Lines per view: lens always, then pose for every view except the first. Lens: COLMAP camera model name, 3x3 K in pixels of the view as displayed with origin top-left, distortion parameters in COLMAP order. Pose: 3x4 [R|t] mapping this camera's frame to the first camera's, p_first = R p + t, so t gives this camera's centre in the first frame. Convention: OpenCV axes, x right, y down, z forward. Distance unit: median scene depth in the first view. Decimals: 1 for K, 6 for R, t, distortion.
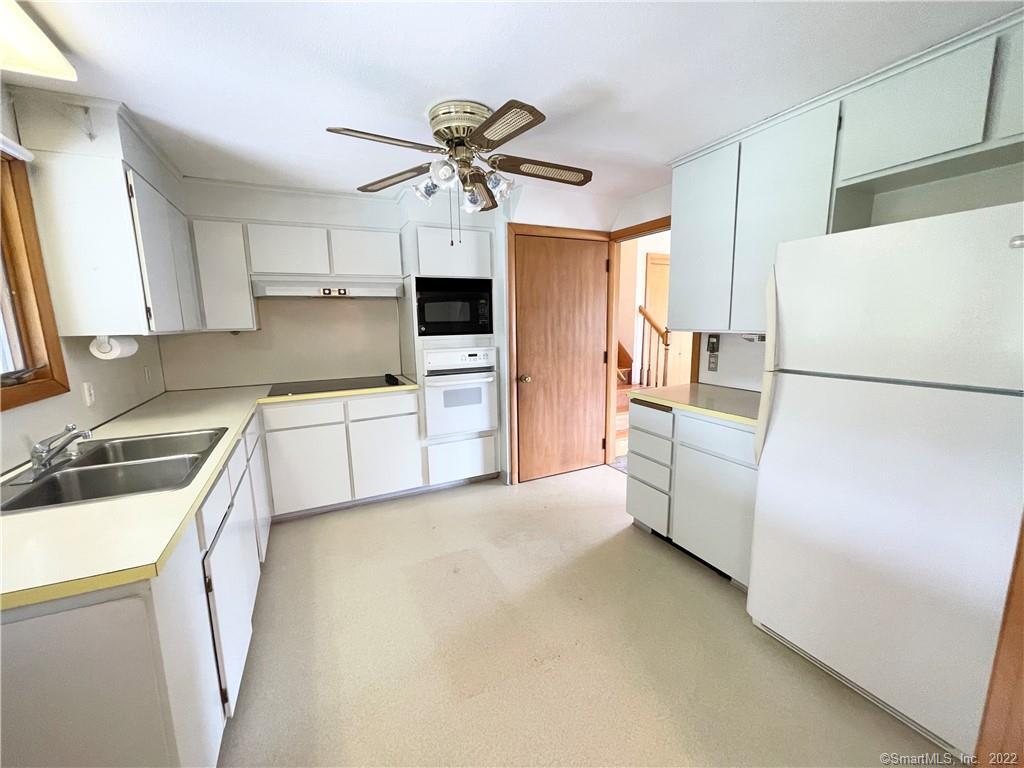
lens RADIAL K [[410.6, 0, 509.9], [0, 410.6, 384.0], [0, 0, 1]] dist [0.002404, -0.001305]
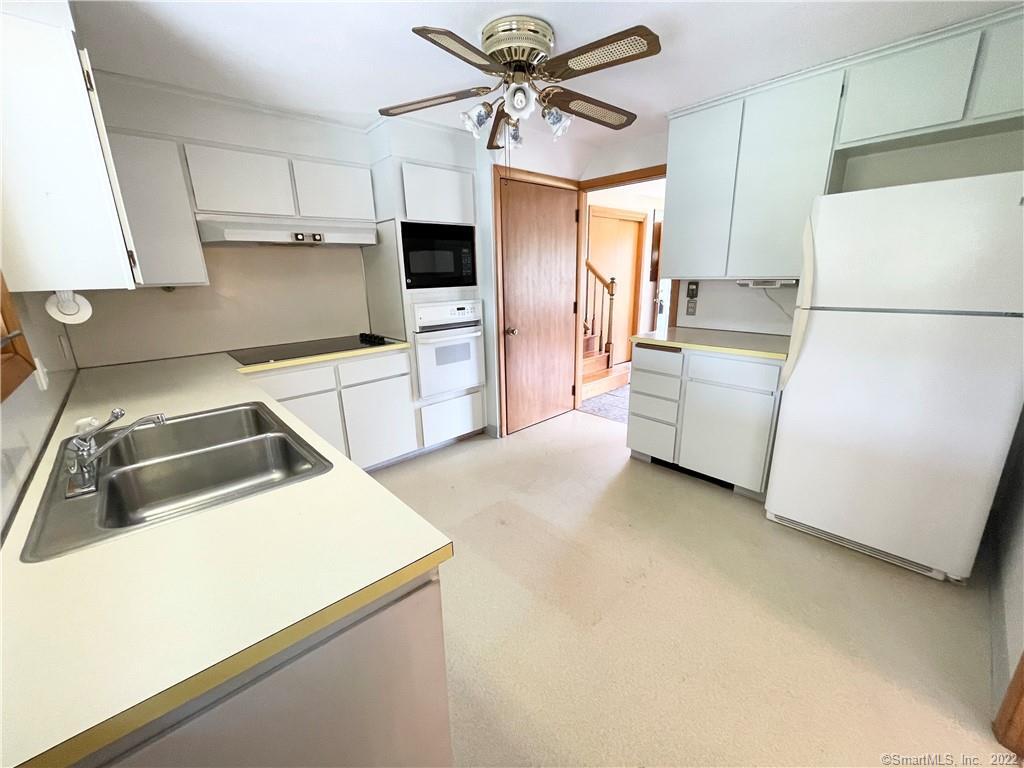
lens RADIAL K [[410.6, 0, 511.1], [0, 410.6, 382.2], [0, 0, 1]] dist [0.002404, -0.001305]
pose [[0.959311, -0.080246, 0.270707, -0.295673], [0.052732, 0.992813, 0.107432, 0.003744], [-0.277382, -0.088786, 0.956648, 0.049701]]
